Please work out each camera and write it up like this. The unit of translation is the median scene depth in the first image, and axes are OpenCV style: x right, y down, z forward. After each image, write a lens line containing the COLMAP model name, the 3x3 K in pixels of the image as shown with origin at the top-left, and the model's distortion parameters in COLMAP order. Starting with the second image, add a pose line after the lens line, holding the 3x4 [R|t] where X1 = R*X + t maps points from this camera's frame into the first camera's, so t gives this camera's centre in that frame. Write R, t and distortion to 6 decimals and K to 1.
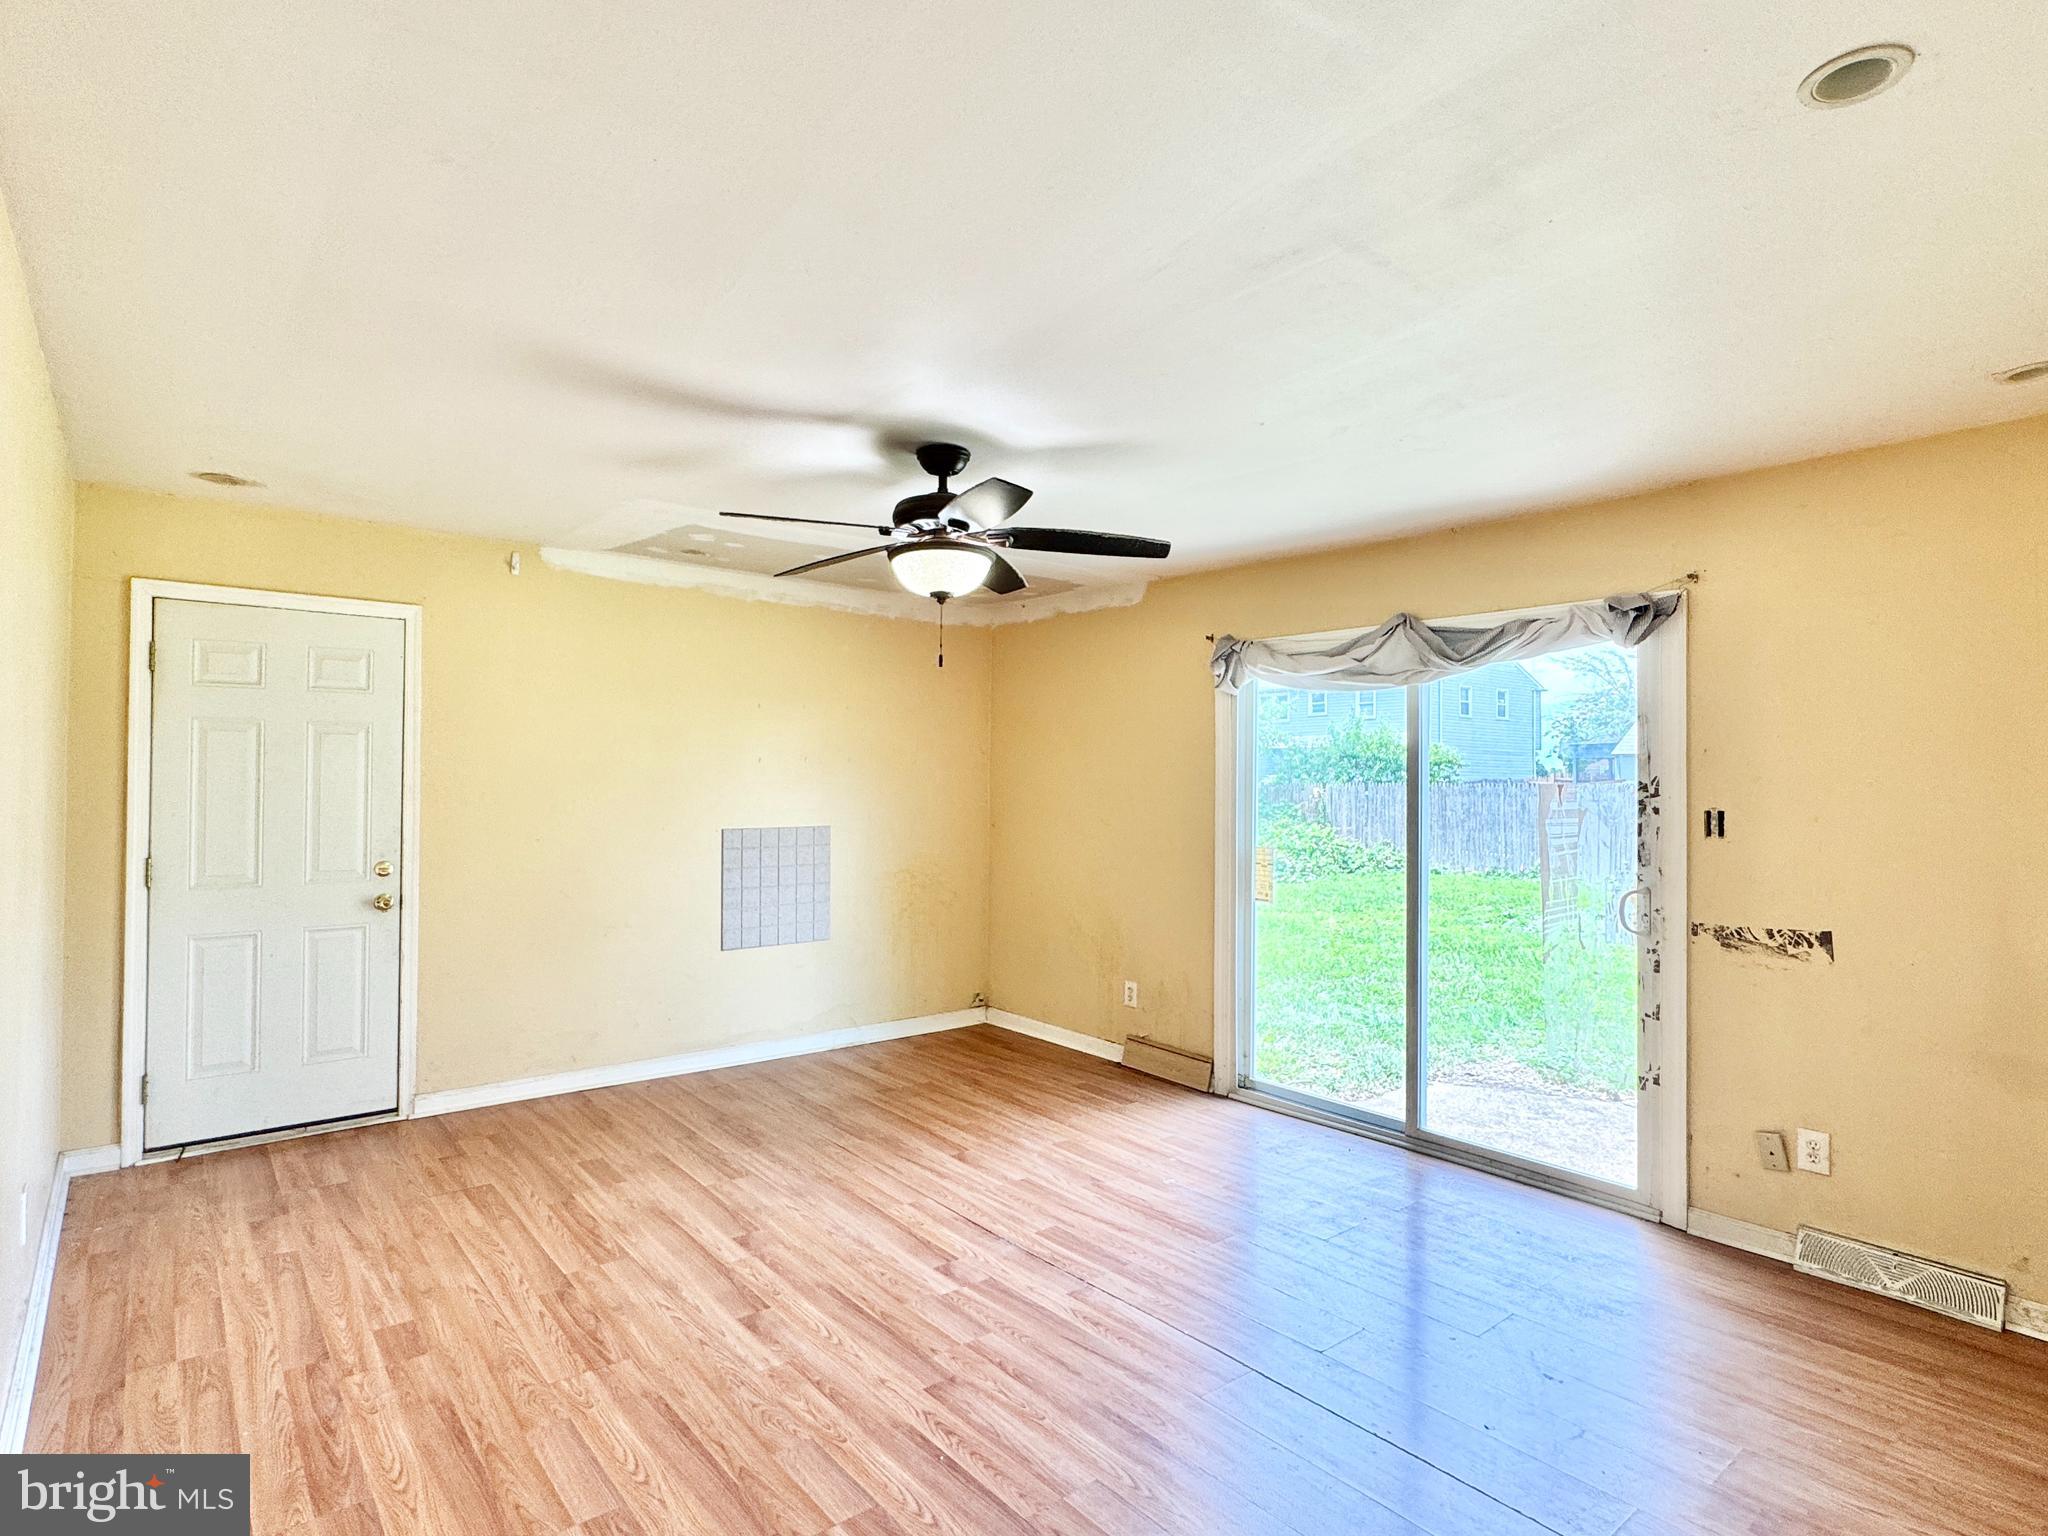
lens RADIAL K [[1089.1, 0, 1024.0], [0, 1089.1, 768.0], [0, 0, 1]] dist [-0.001637, -0.001343]
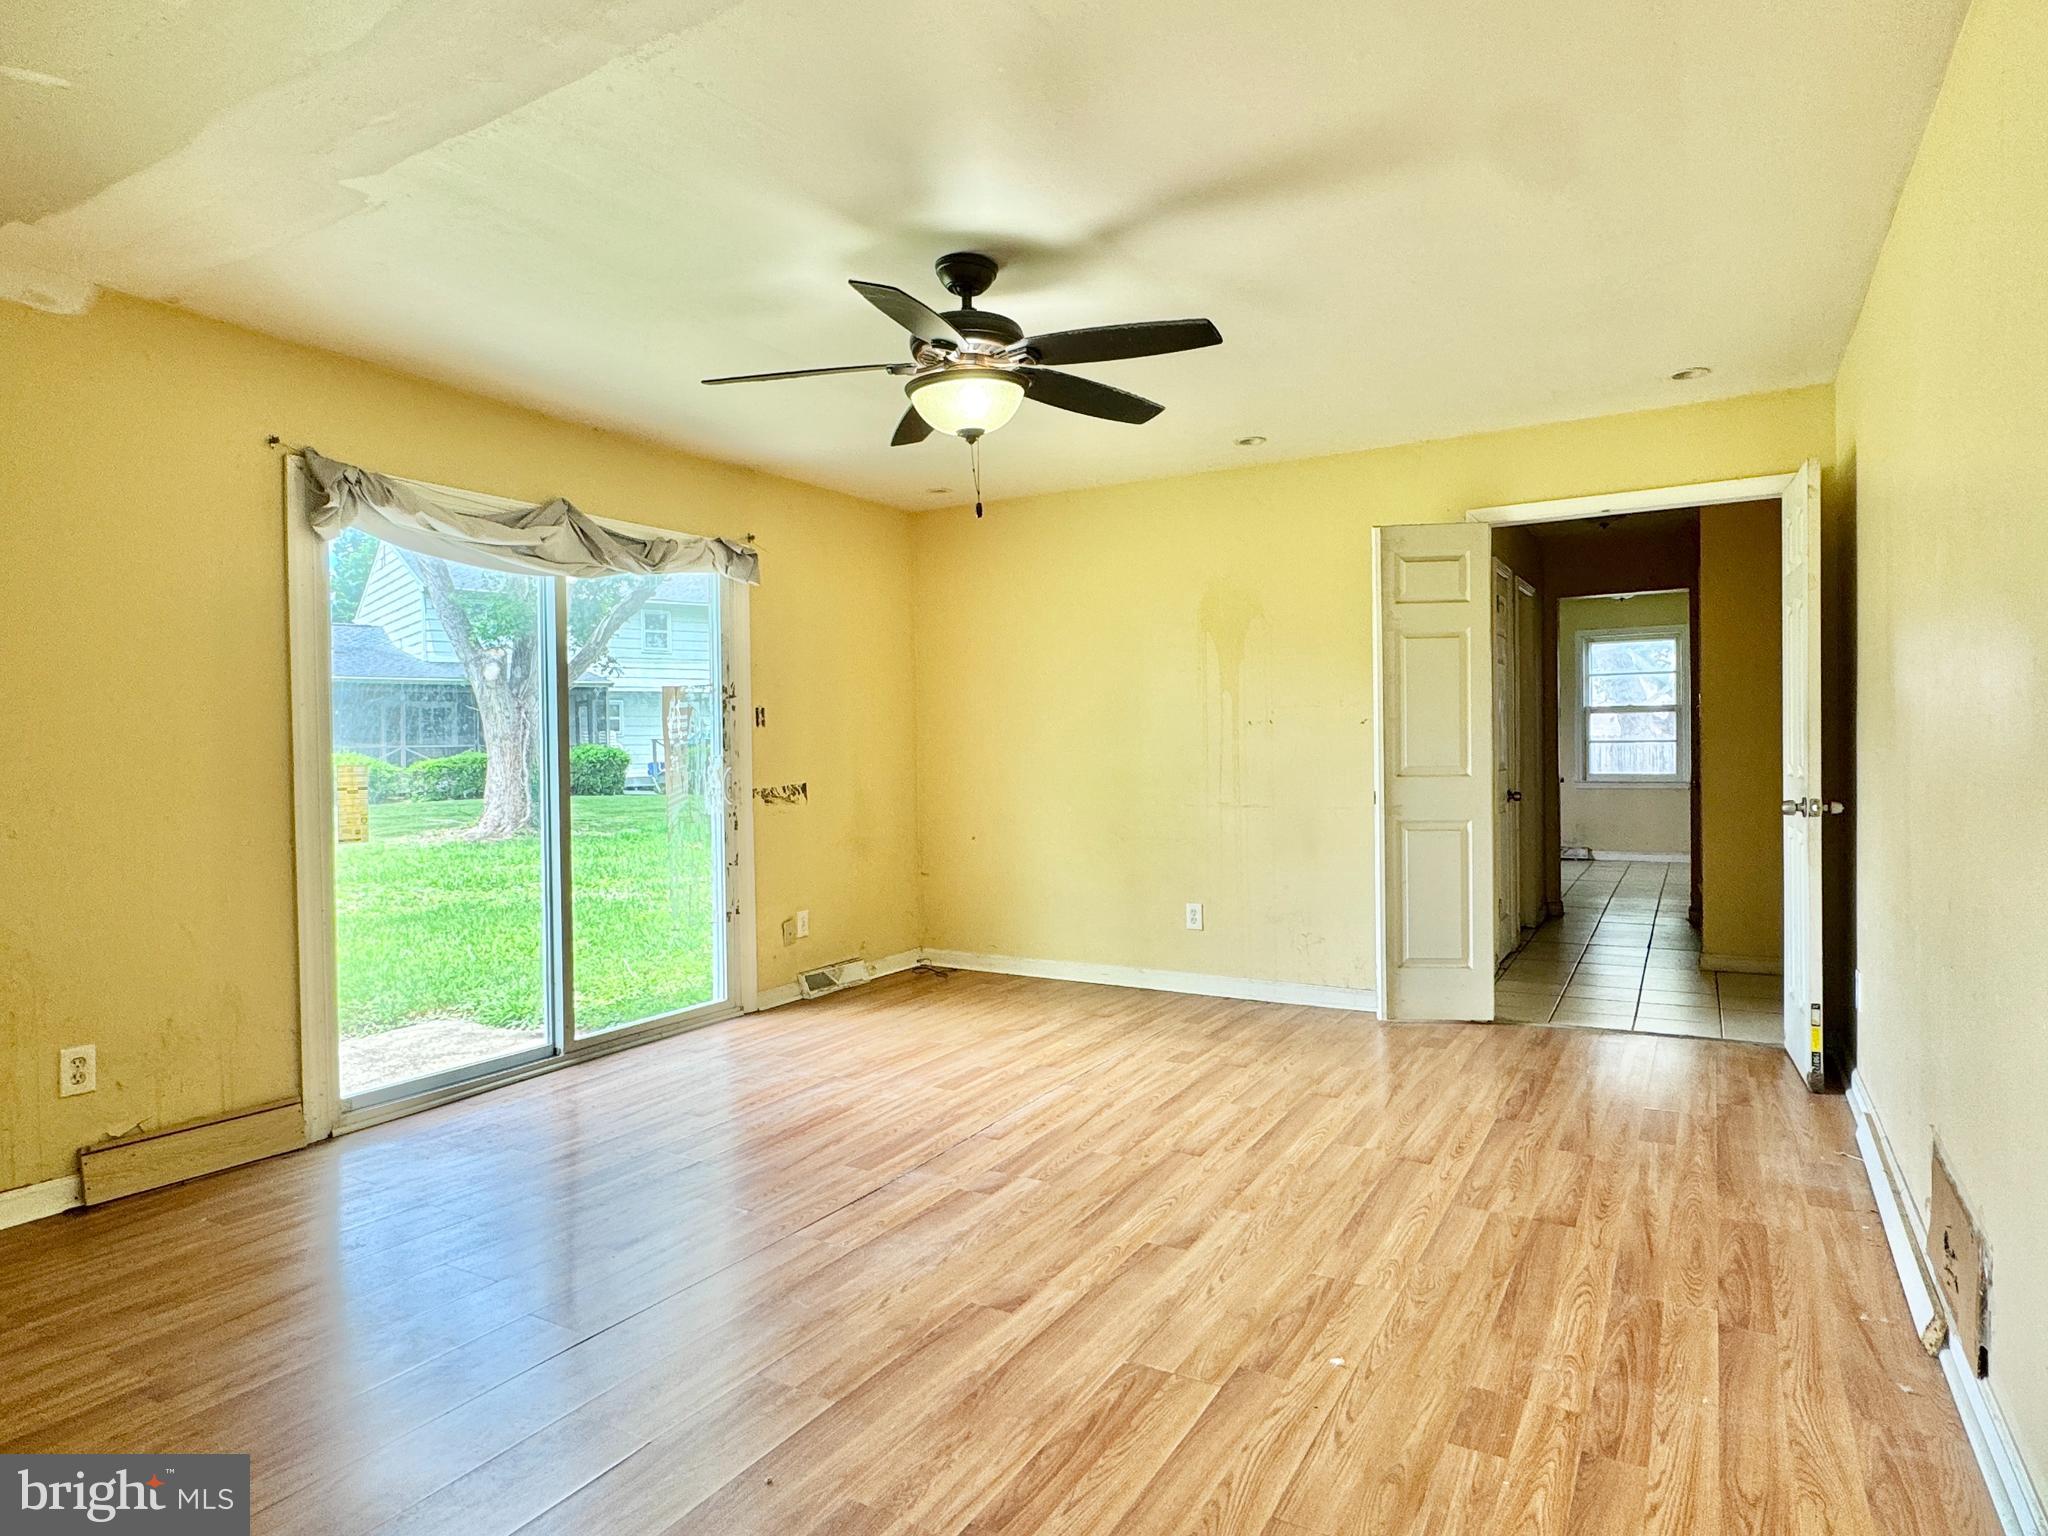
lens RADIAL K [[1185.0, 0, 1024.0], [0, 1185.0, 768.0], [0, 0, 1]] dist [-0.001266, 0.003628]
pose [[-0.357065, -0.023117, 0.933794, -1.052224], [0.000576, 0.999688, 0.024969, 0.089910], [-0.934080, 0.009454, -0.356940, 1.396698]]
